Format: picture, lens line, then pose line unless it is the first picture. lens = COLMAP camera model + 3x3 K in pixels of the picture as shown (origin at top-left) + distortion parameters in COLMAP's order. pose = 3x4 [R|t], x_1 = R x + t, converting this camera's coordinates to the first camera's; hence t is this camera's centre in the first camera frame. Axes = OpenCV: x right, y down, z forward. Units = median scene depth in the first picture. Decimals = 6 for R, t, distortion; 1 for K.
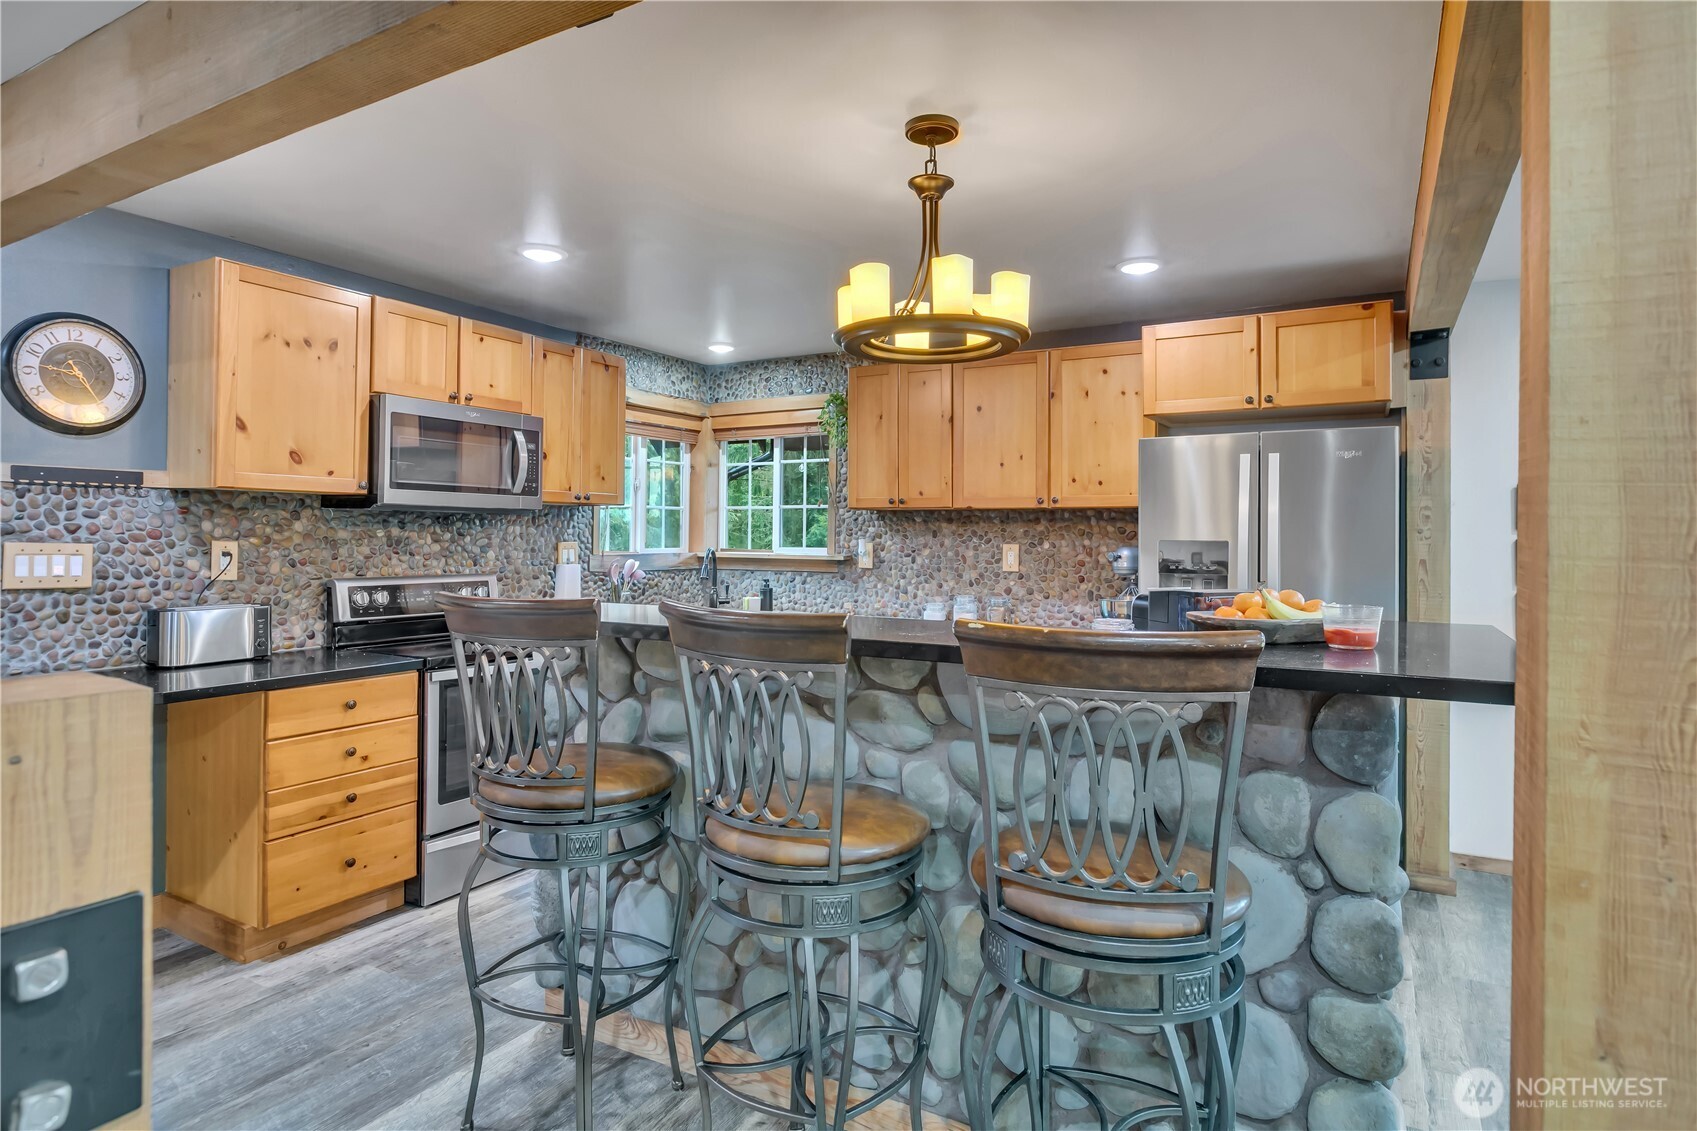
lens RADIAL K [[921.3, 0, 851.3], [0, 921.3, 534.9], [0, 0, 1]] dist [0.004023, 0.001166]
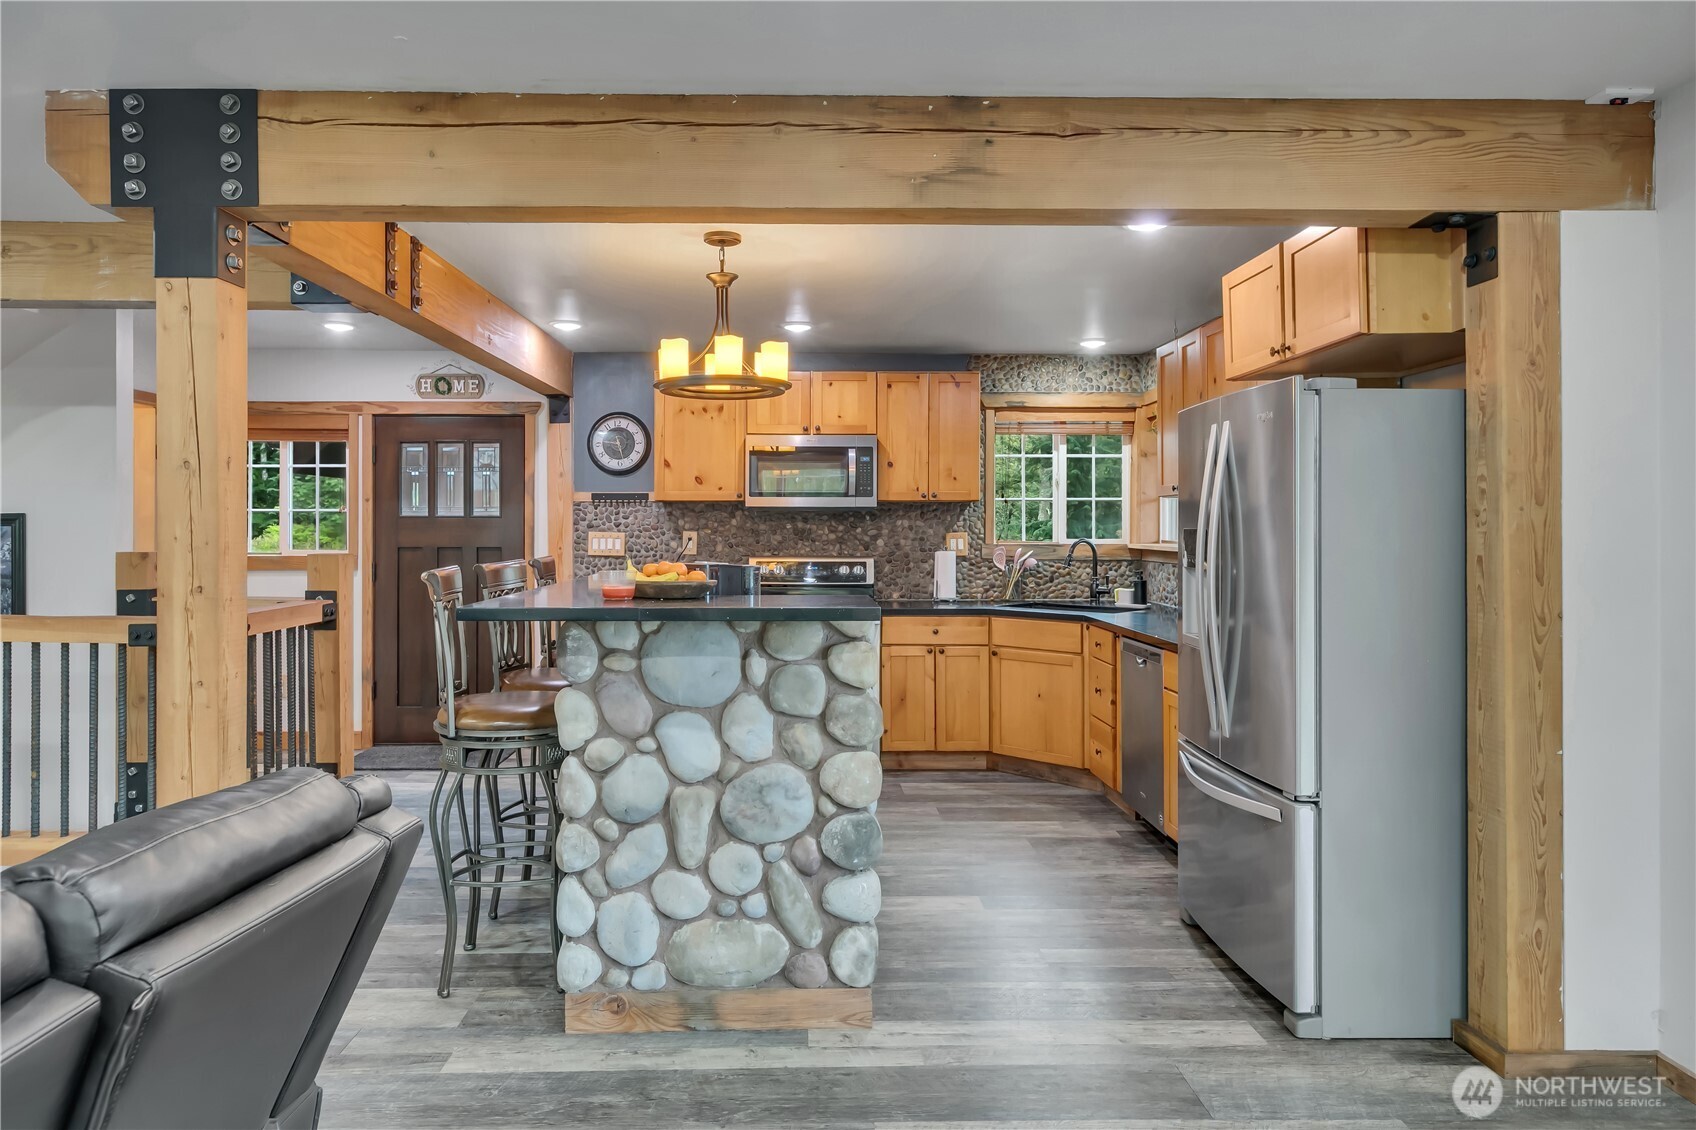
lens RADIAL K [[1064.0, 0, 817.0], [0, 1064.0, 515.9], [0, 0, 1]] dist [-0.000929, 0.001623]
pose [[0.506210, -0.014970, -0.862280, 0.907649], [0.003696, 0.999878, -0.015189, 0.007141], [0.862402, 0.004501, 0.506204, 0.175456]]
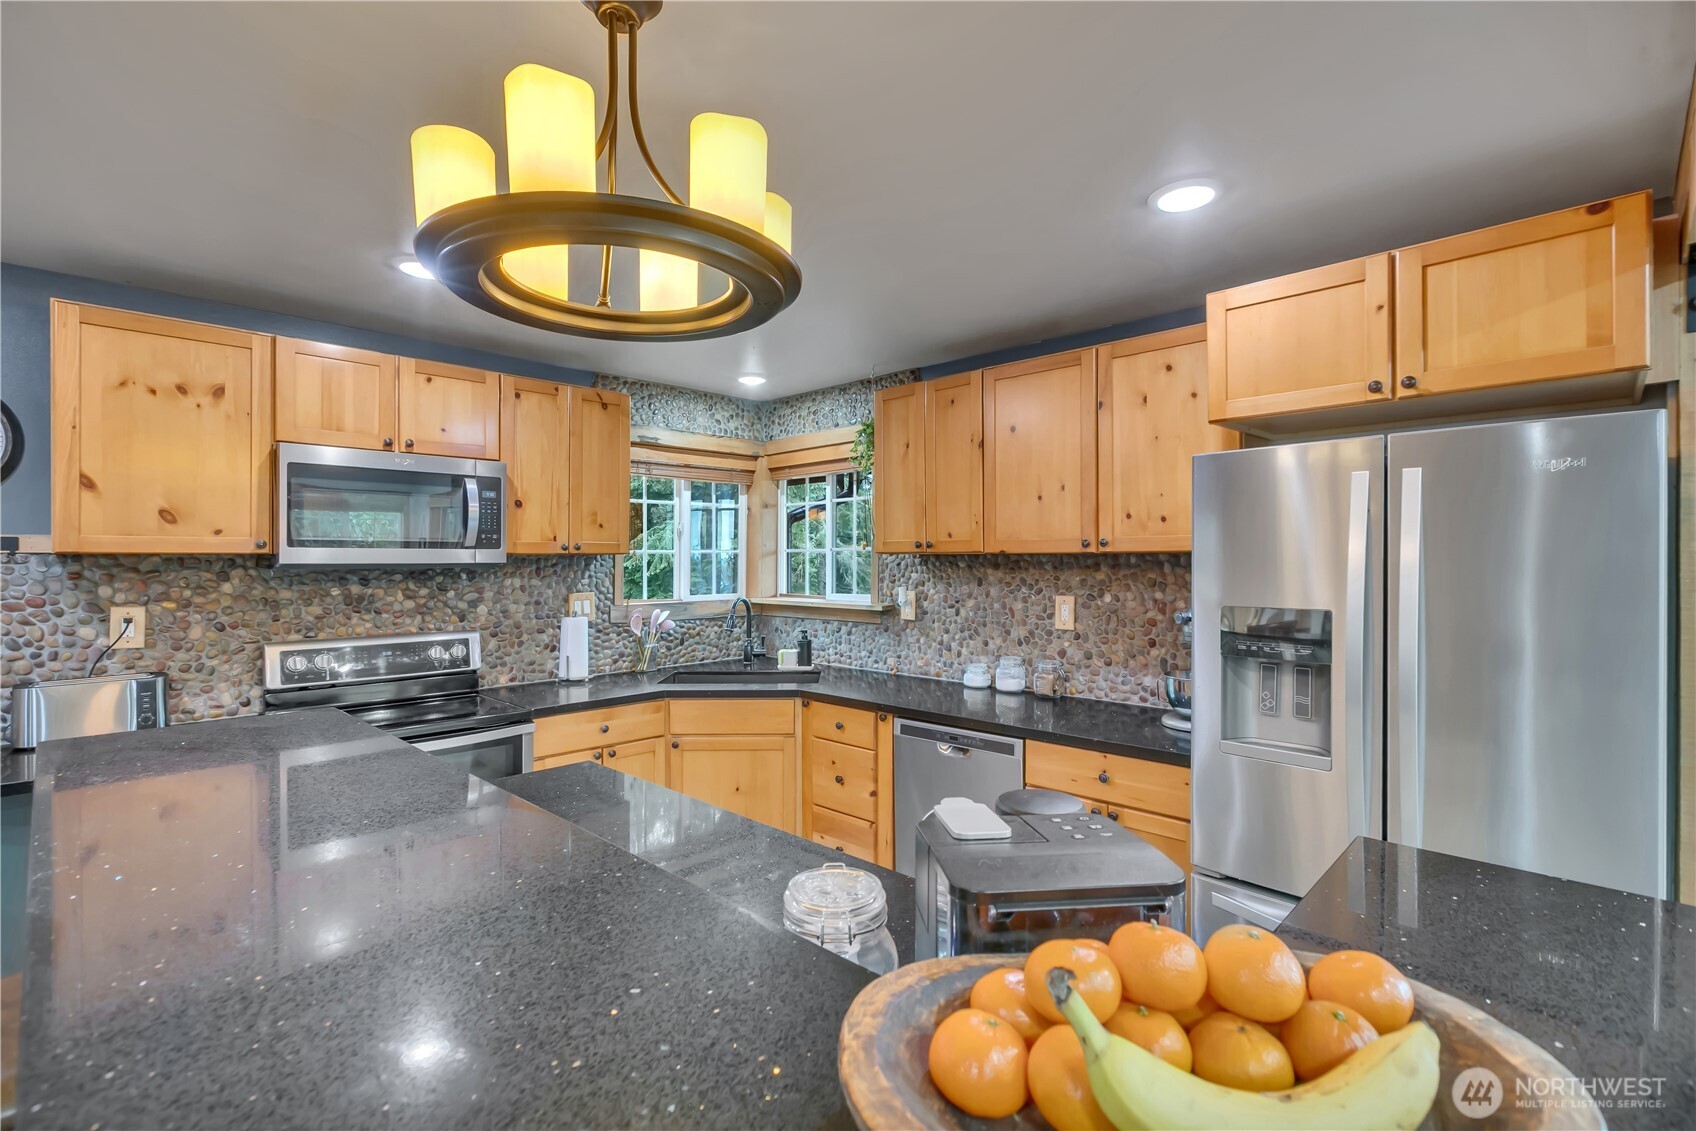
lens RADIAL K [[774.6, 0, 851.9], [0, 774.6, 562.8], [0, 0, 1]] dist [0.001176, -0.000637]
pose [[0.966974, -0.009485, -0.254697, 0.192743], [0.010662, 0.999938, 0.003241, -0.026773], [0.254650, -0.005850, 0.967015, 0.345044]]
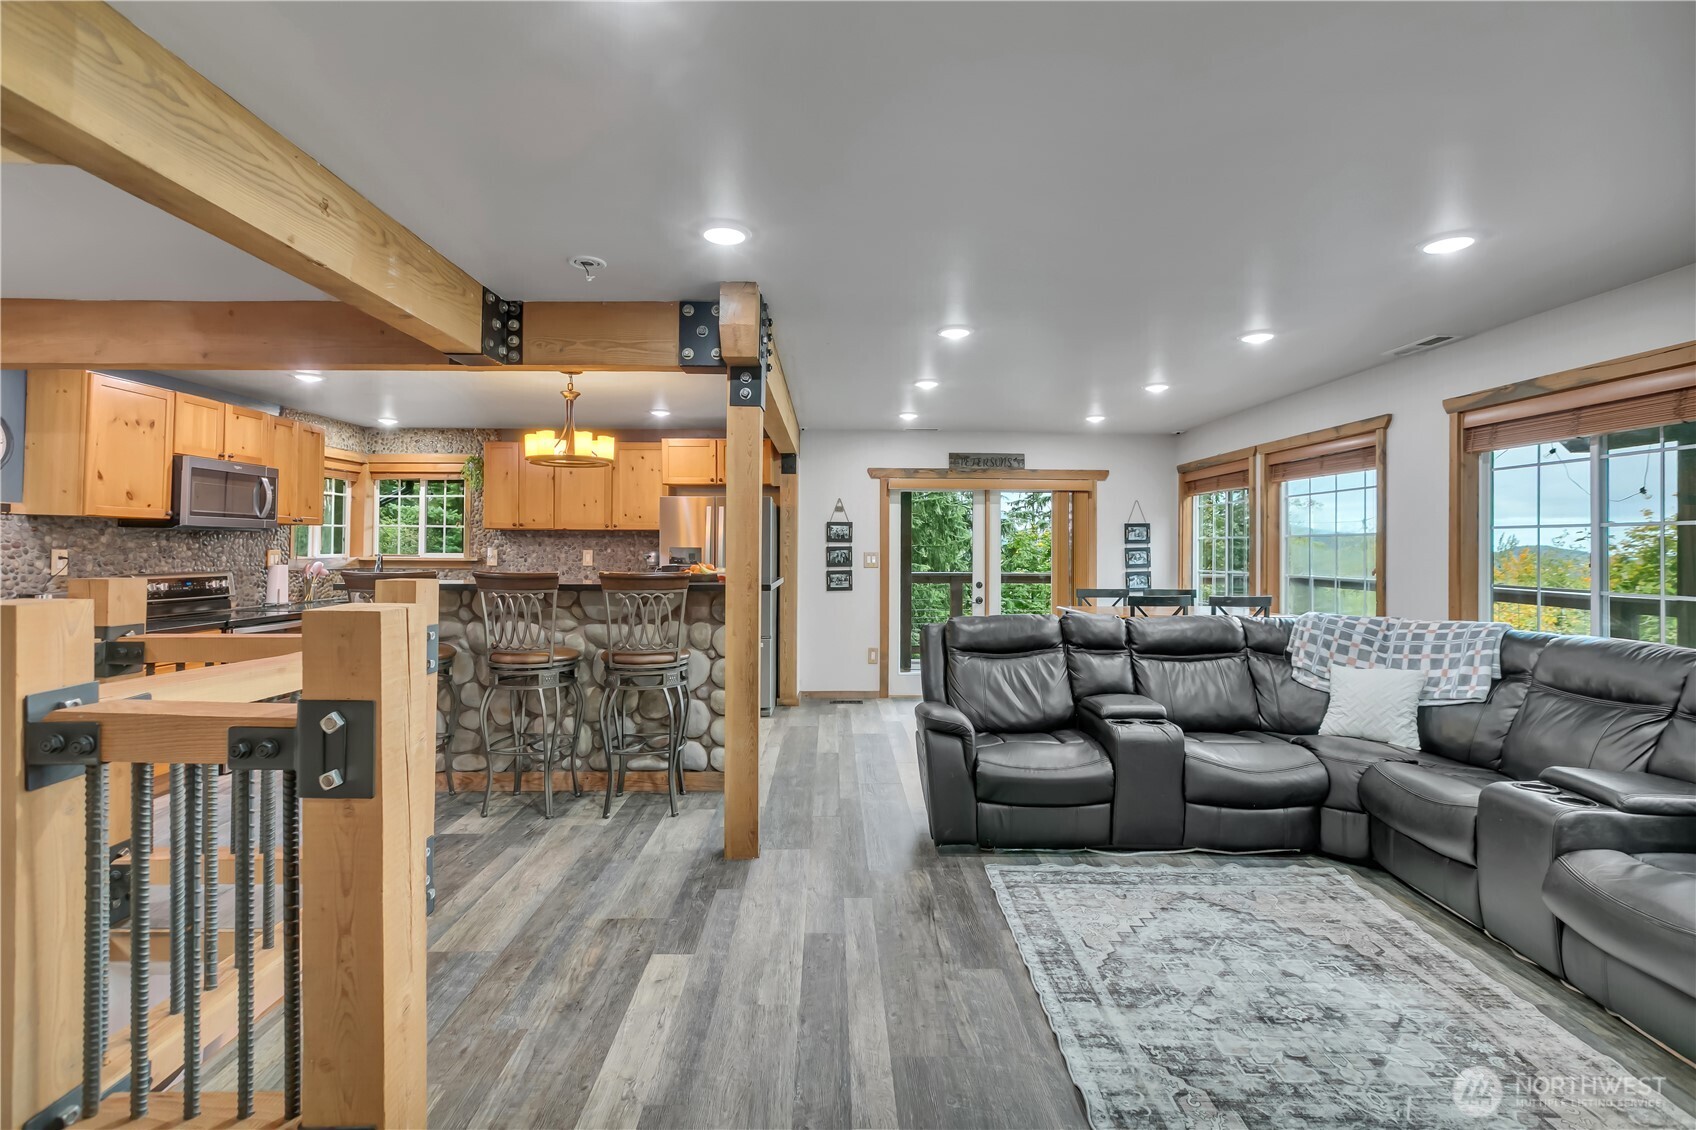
lens RADIAL K [[784.1, 0, 845.2], [0, 784.1, 539.5], [0, 0, 1]] dist [0.002864, -0.001052]
pose [[0.863611, 0.002181, 0.504154, -0.178669], [0.001206, 0.999979, -0.006391, 0.000258], [-0.504157, 0.006127, 0.863590, -0.606226]]
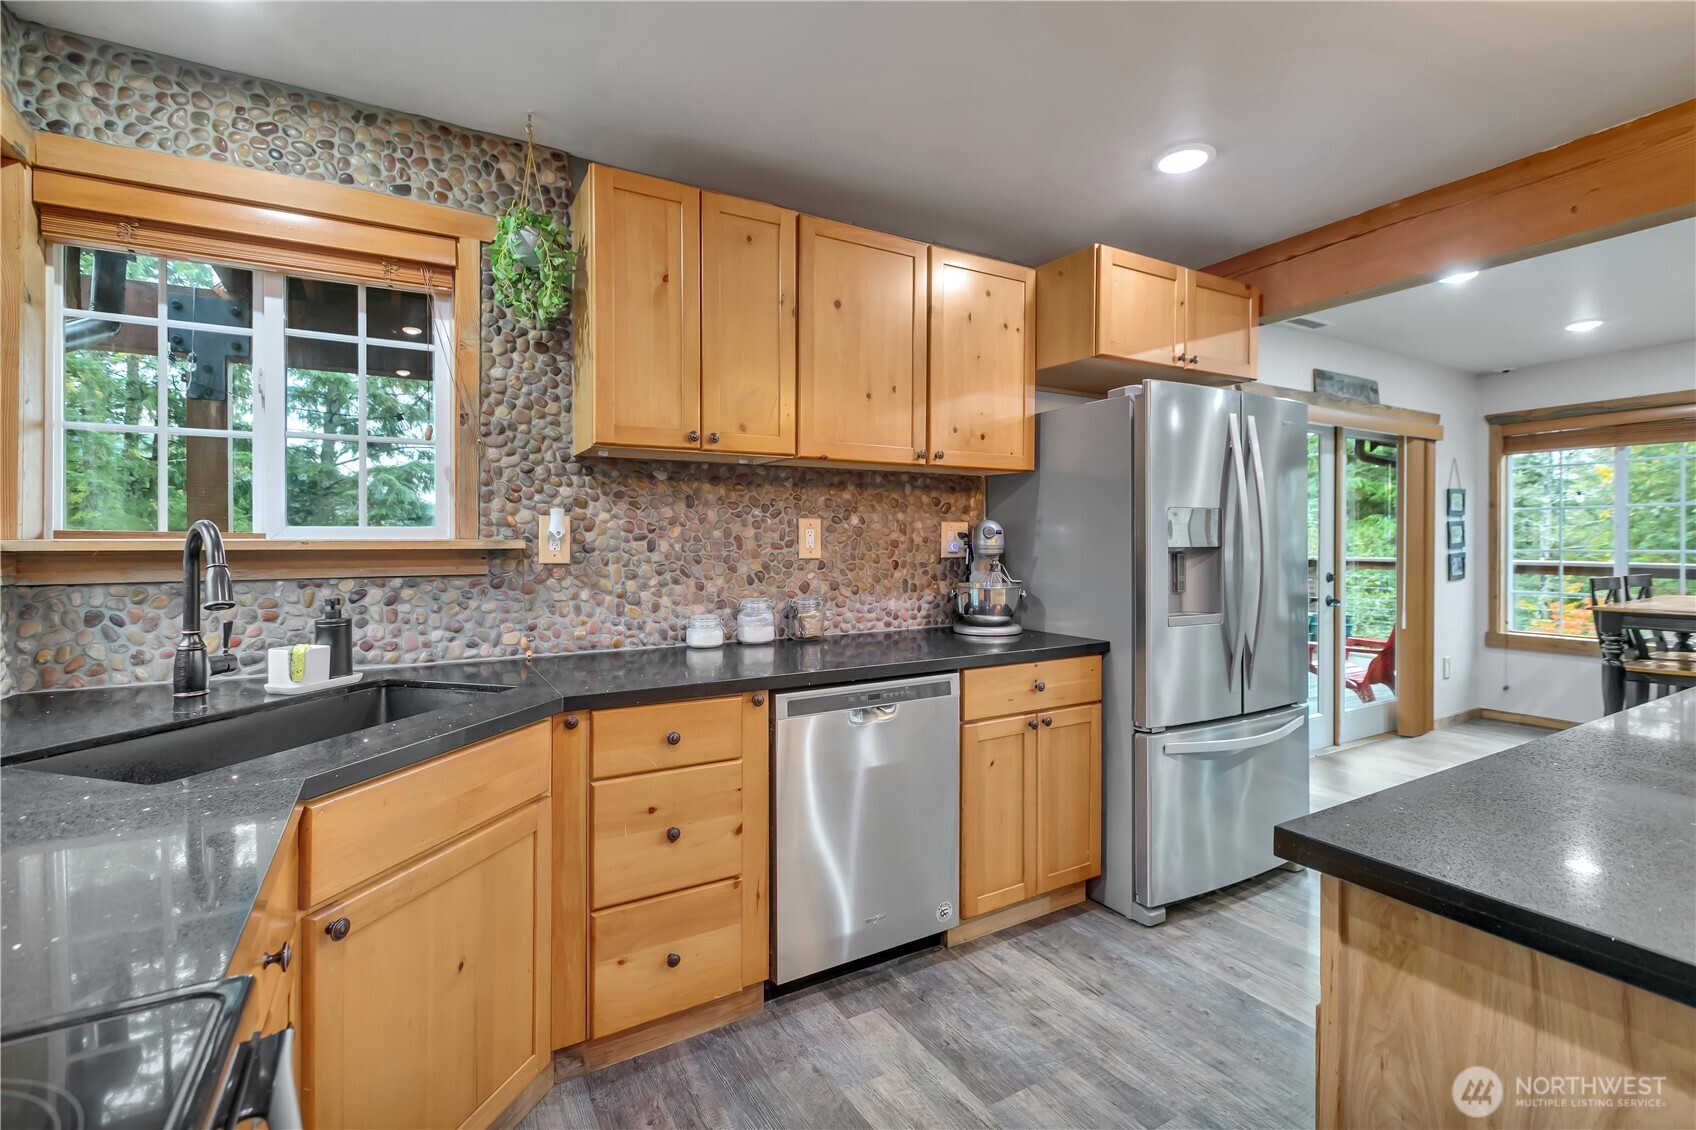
lens RADIAL K [[767.8, 0, 846.7], [0, 767.8, 543.7], [0, 0, 1]] dist [-0.001740, 0.000980]
pose [[0.505950, -0.011824, 0.862482, -0.353197], [0.005185, 0.999930, 0.010666, 0.026409], [-0.862547, -0.000925, 0.505976, 0.800060]]
